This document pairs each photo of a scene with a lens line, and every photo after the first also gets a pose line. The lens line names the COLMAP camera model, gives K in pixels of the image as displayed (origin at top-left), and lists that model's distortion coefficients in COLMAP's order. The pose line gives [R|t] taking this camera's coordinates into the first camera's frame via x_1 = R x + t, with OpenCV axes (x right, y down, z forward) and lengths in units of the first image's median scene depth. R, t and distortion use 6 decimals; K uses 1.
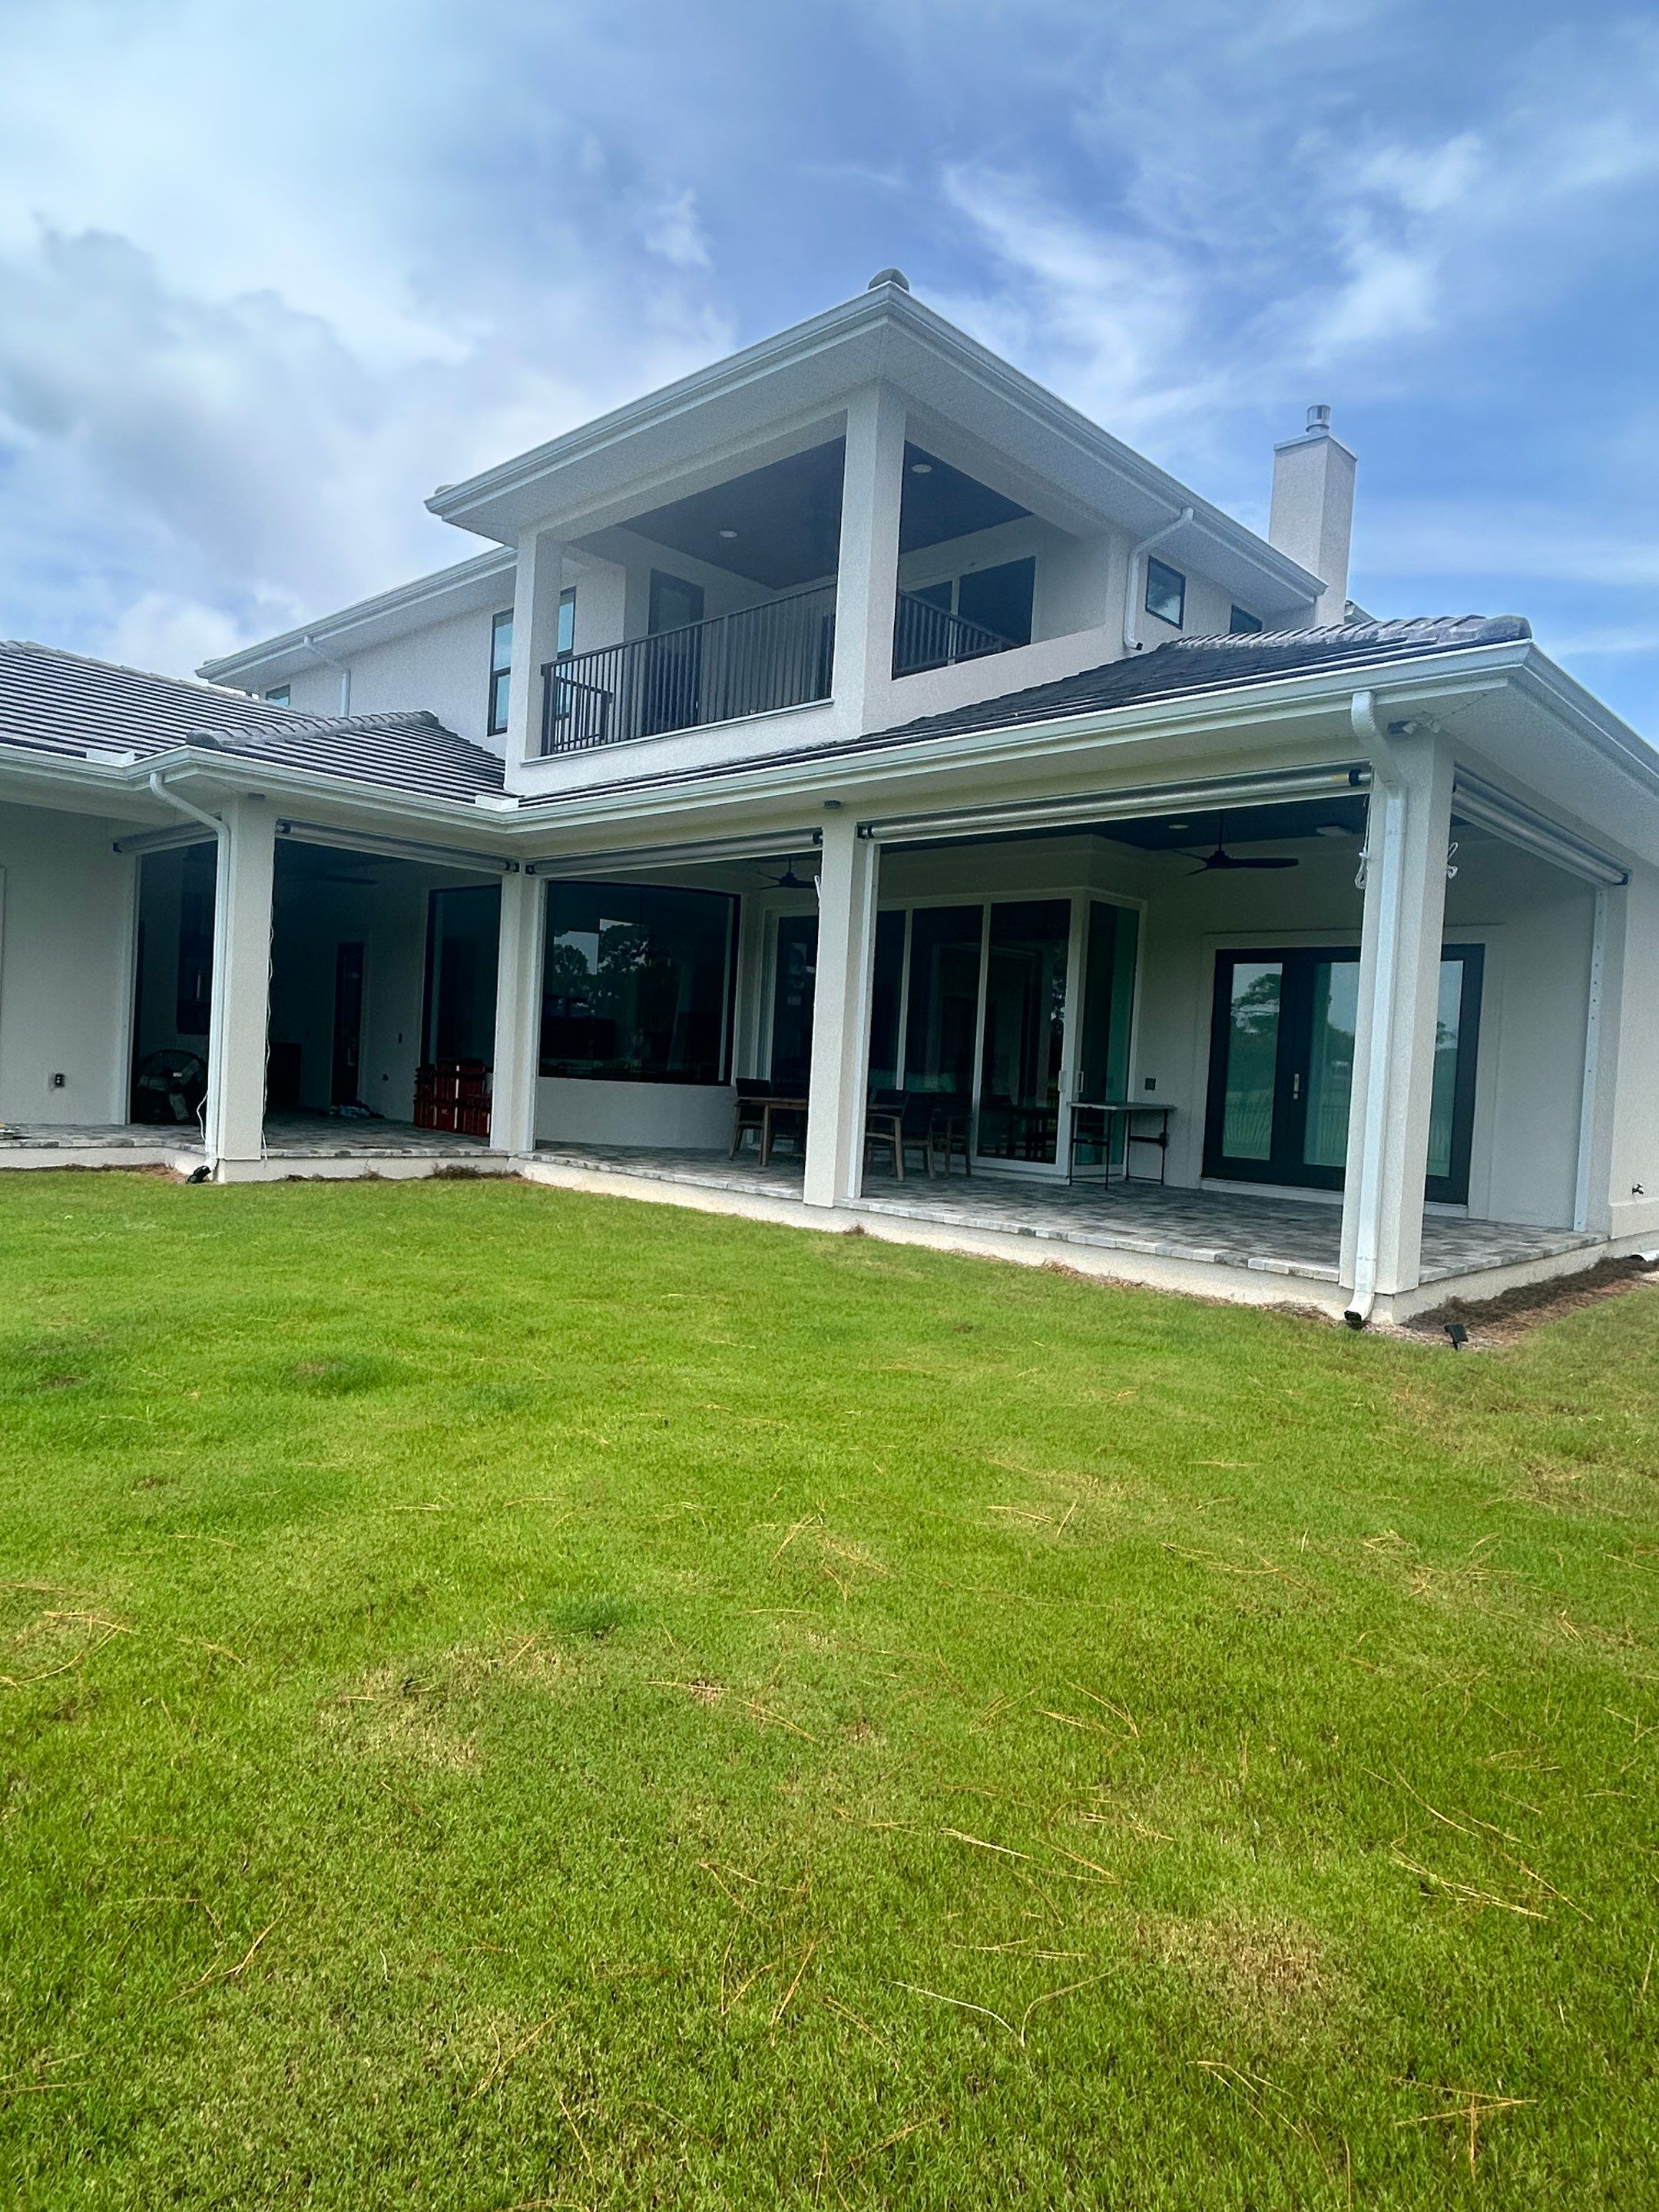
lens RADIAL K [[1370.6, 0, 858.2], [0, 1370.6, 1114.7], [0, 0, 1]] dist [0.001730, 0.000088]
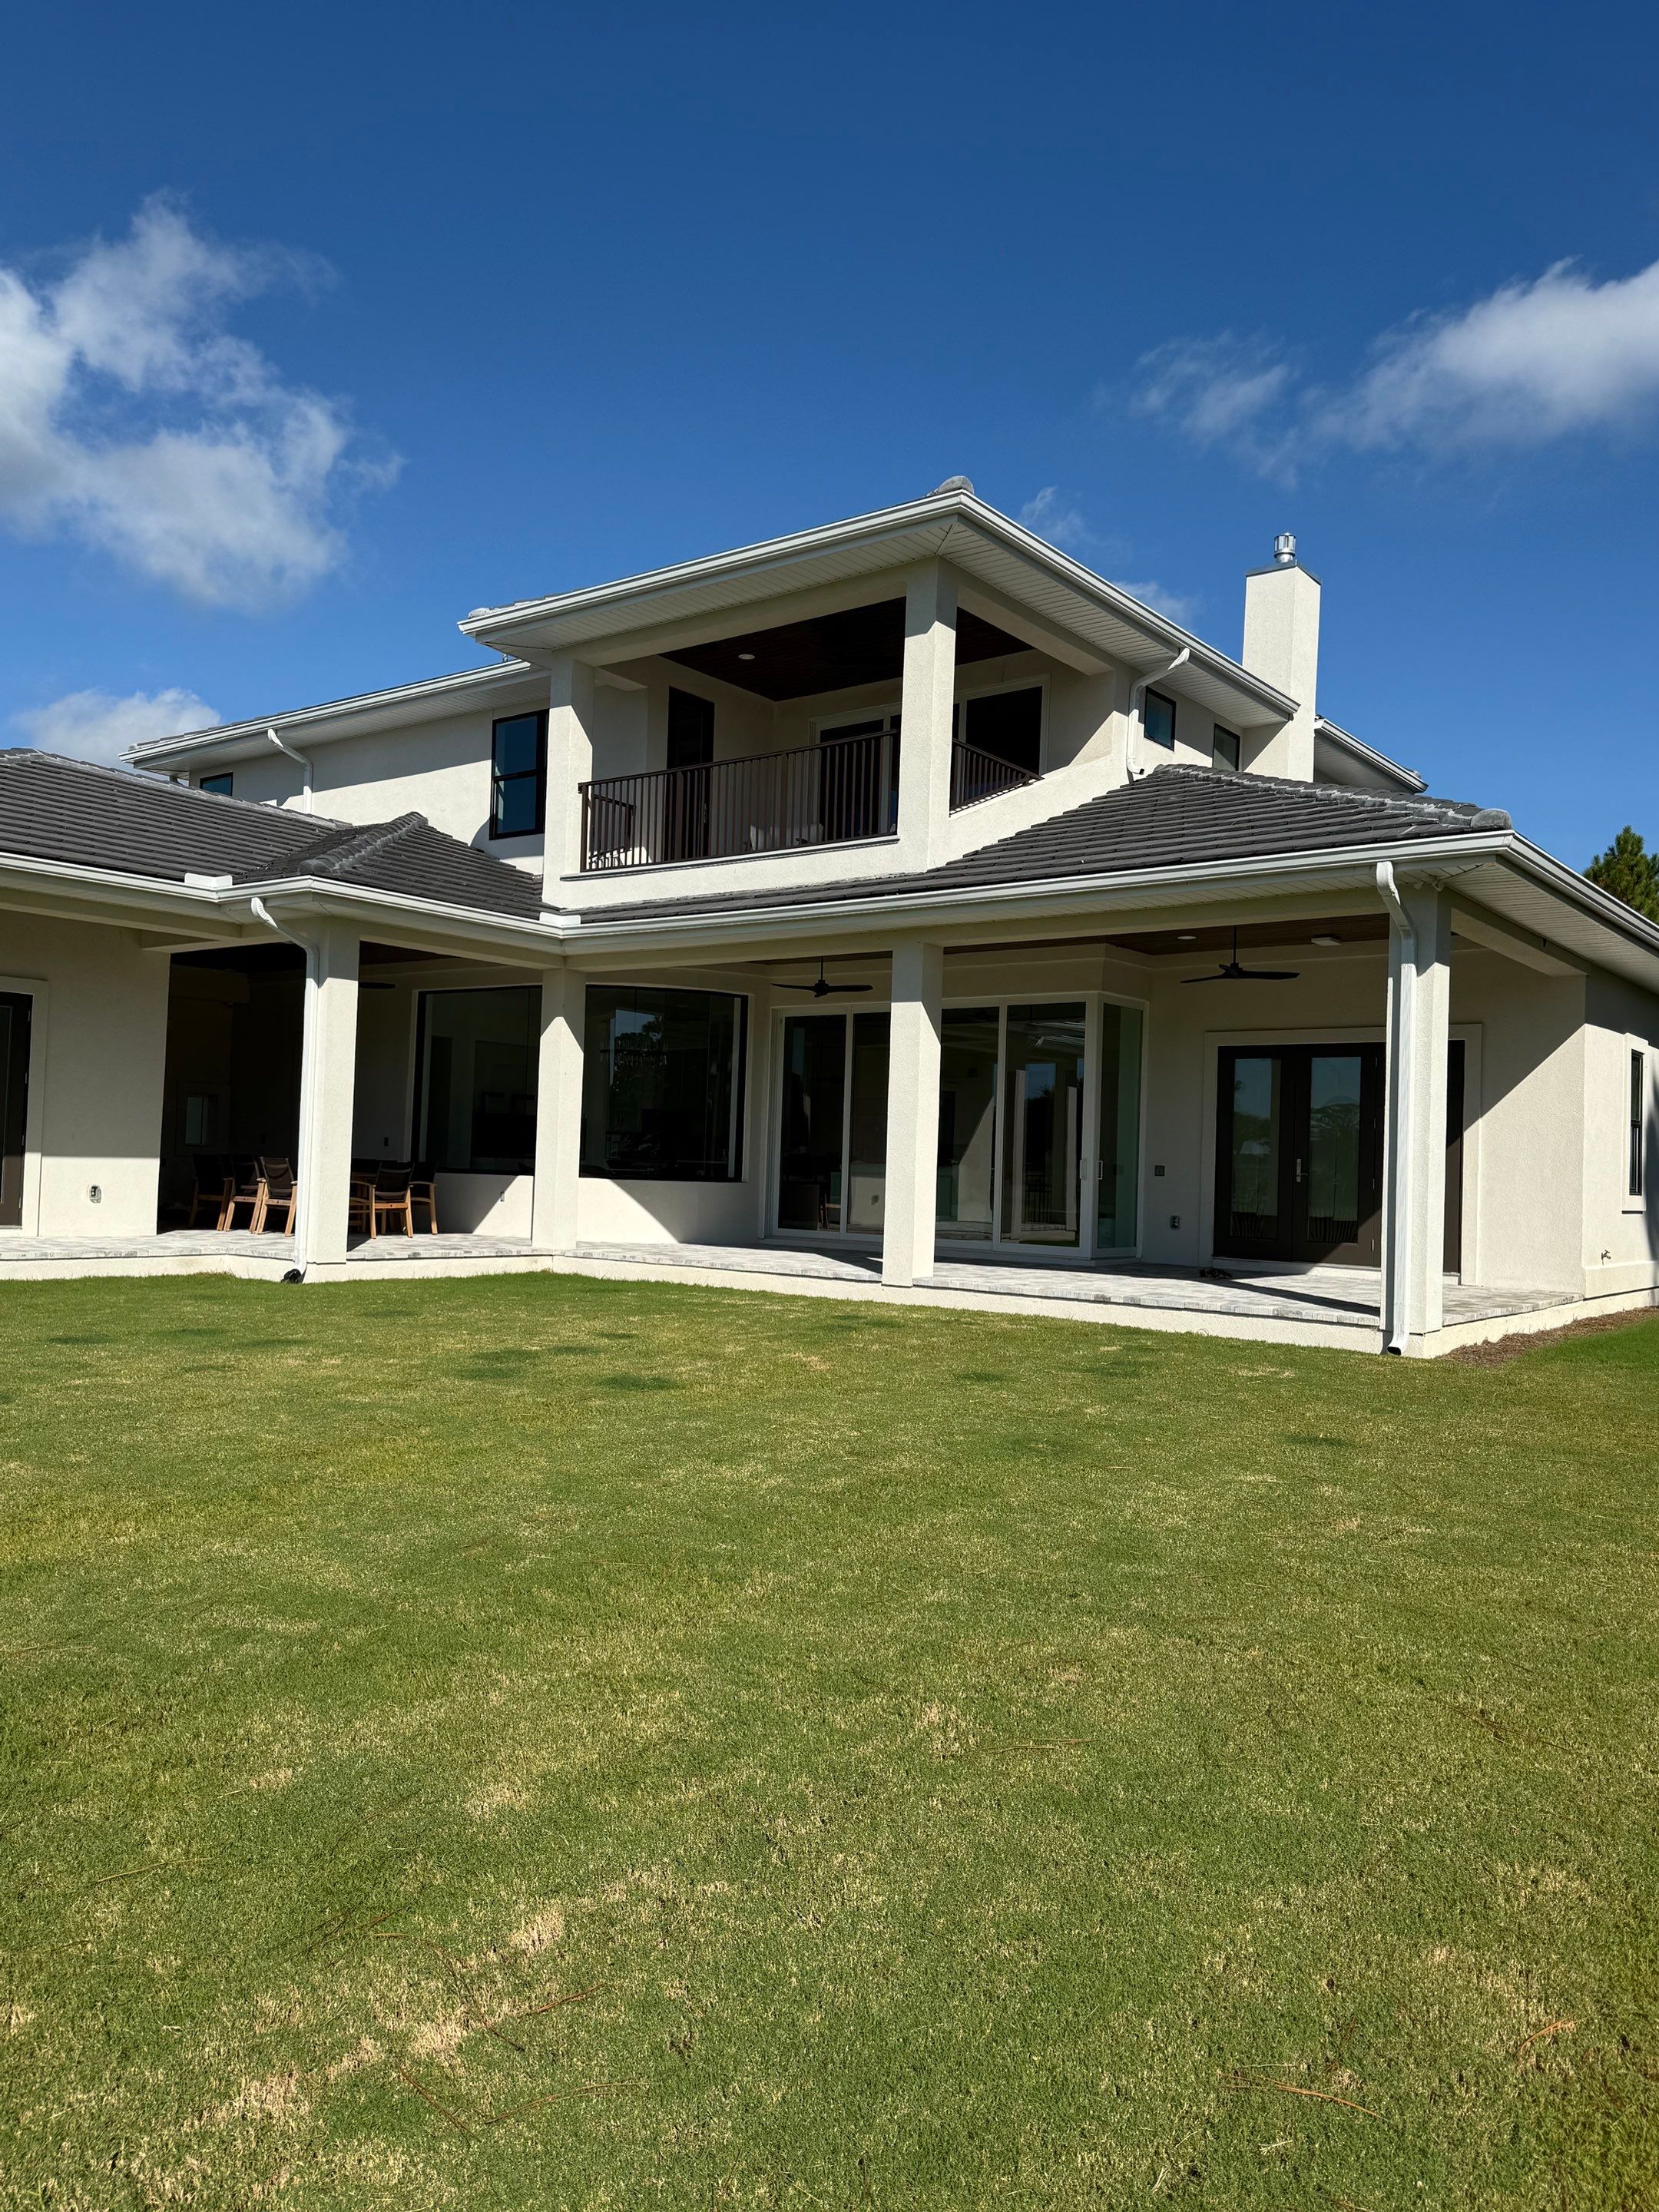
lens RADIAL K [[1667.0, 0, 845.5], [0, 1667.0, 1128.2], [0, 0, 1]] dist [0.080169, -0.006722]
pose [[0.994495, -0.019020, 0.103042, -0.179083], [0.024701, 0.998228, -0.054136, 0.009872], [-0.101830, 0.056383, 0.993203, -0.299746]]
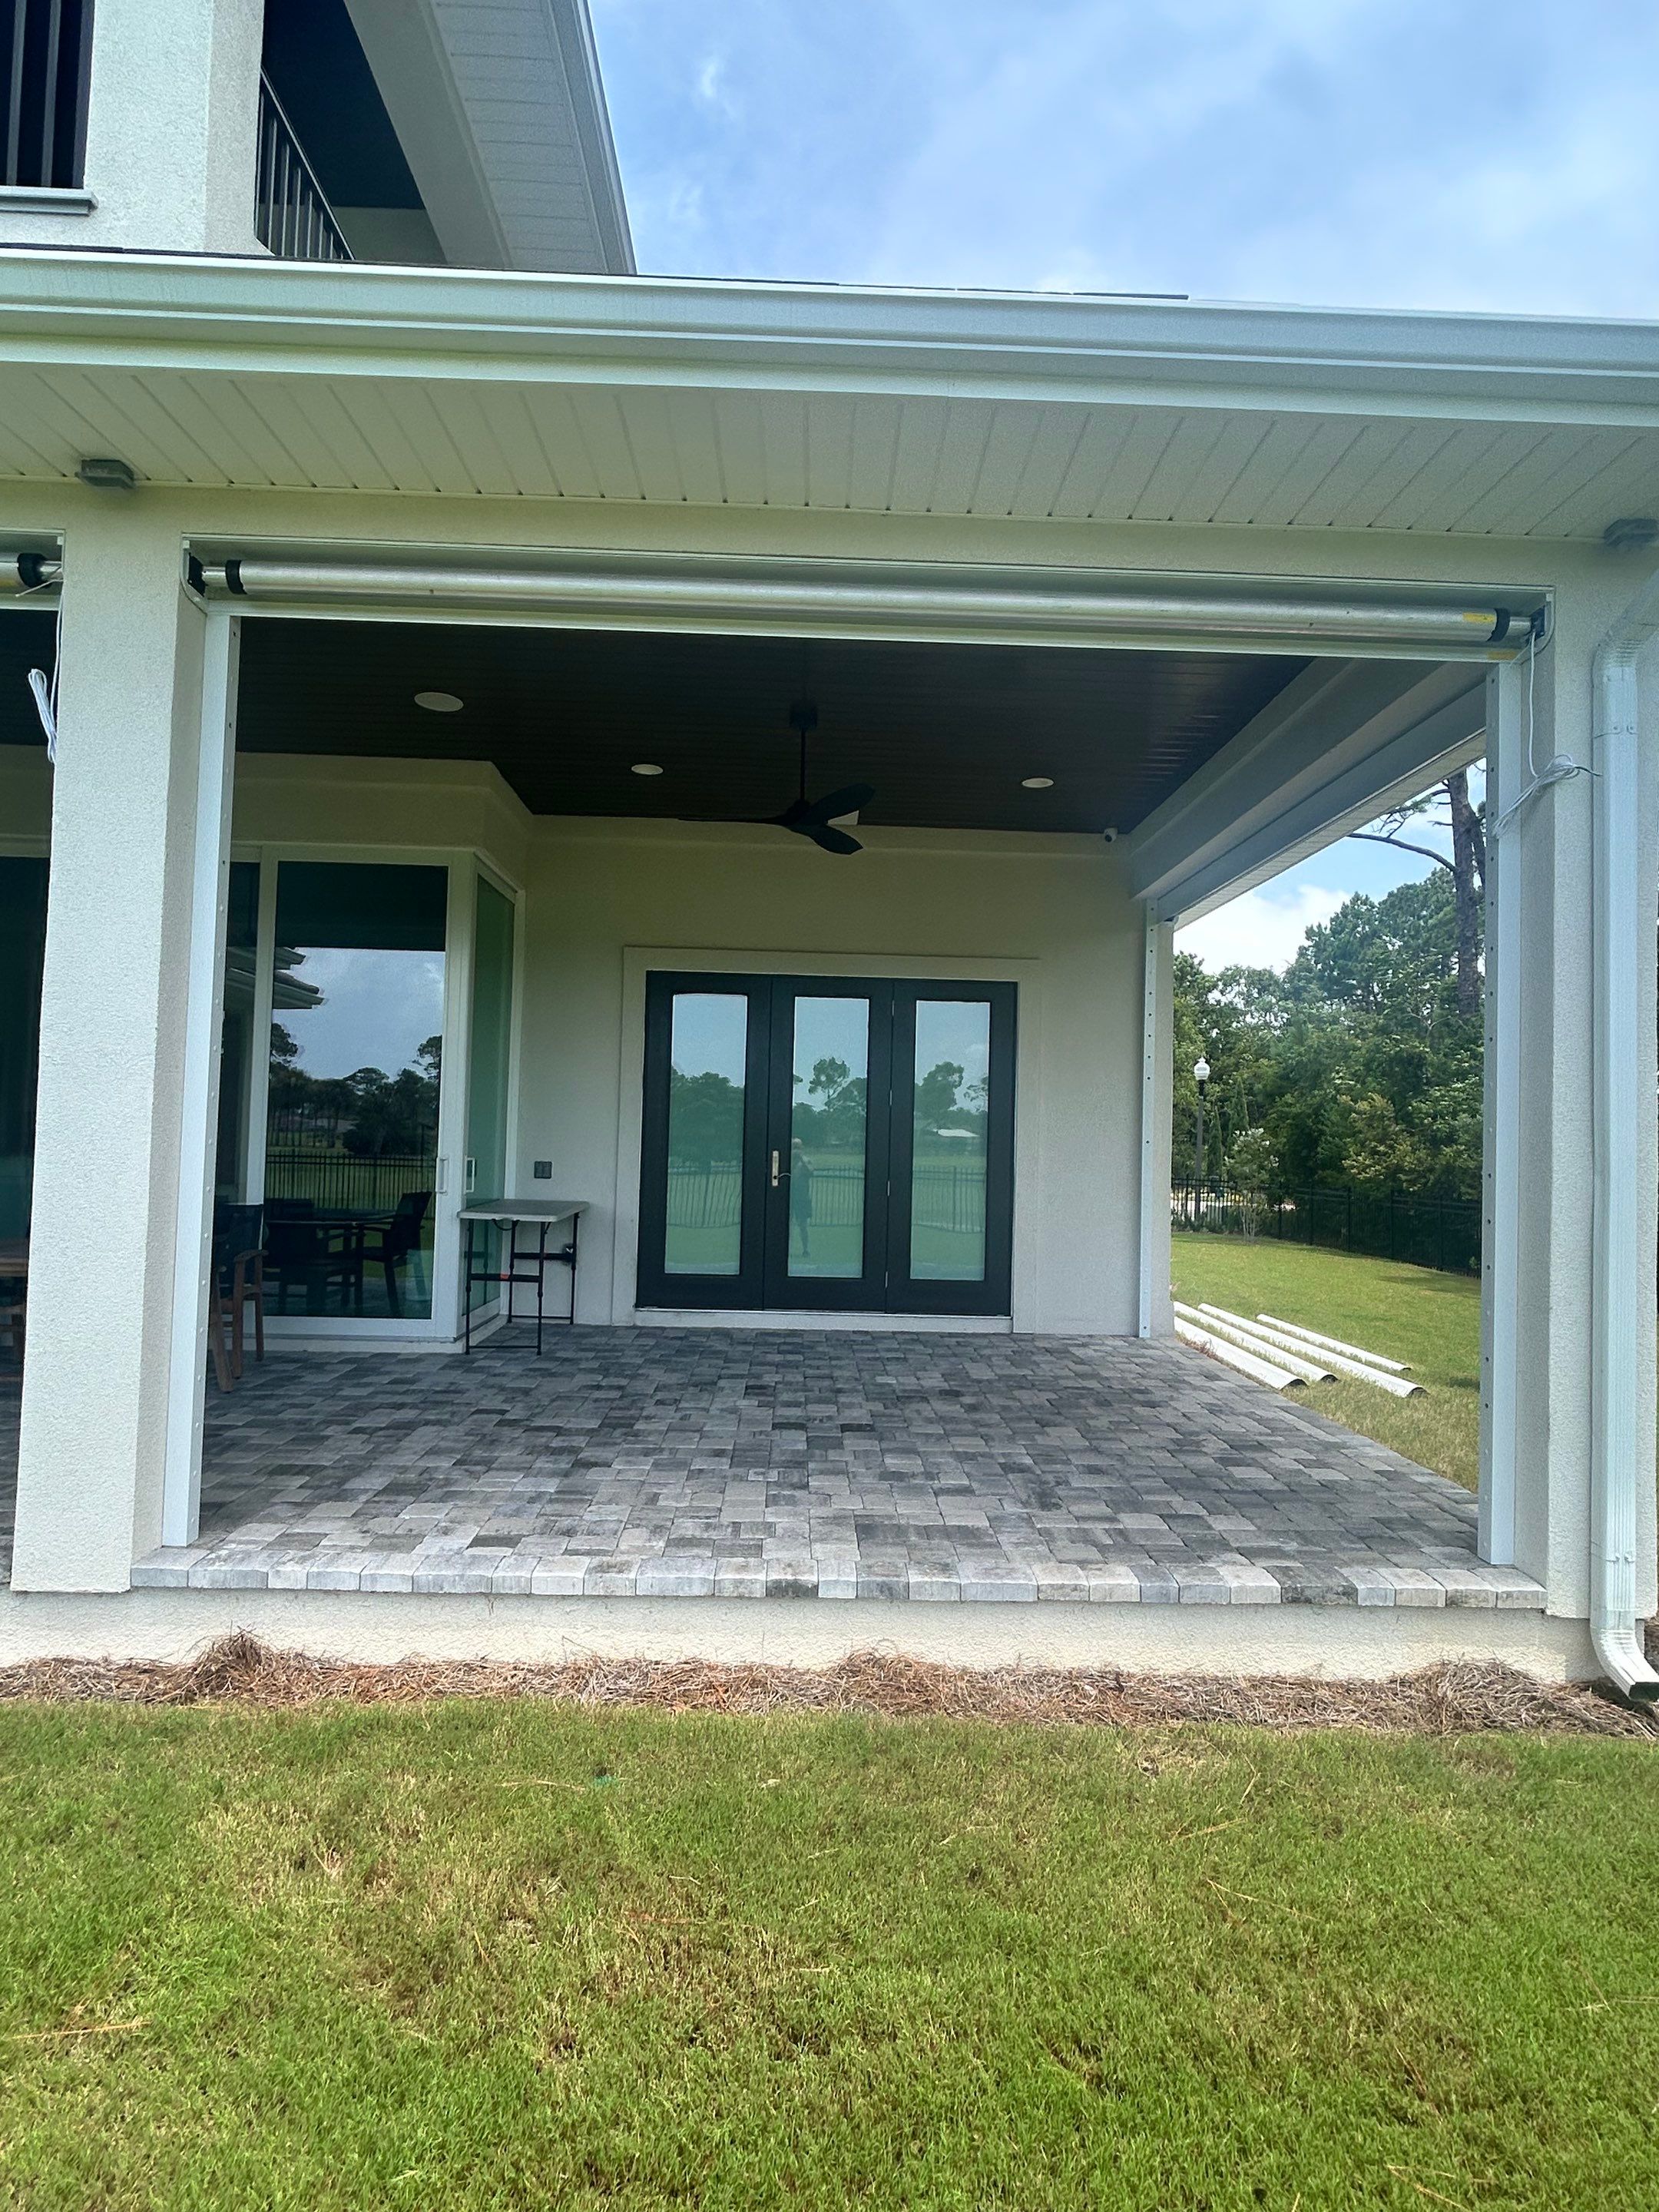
lens RADIAL K [[1156.3, 0, 823.2], [0, 1156.3, 1097.8], [0, 0, 1]] dist [-0.056332, 0.041784]
pose [[0.713410, -0.003074, 0.700740, -0.080918], [0.033928, 0.998969, -0.030159, -0.037976], [-0.699925, 0.045291, 0.712779, 0.554830]]
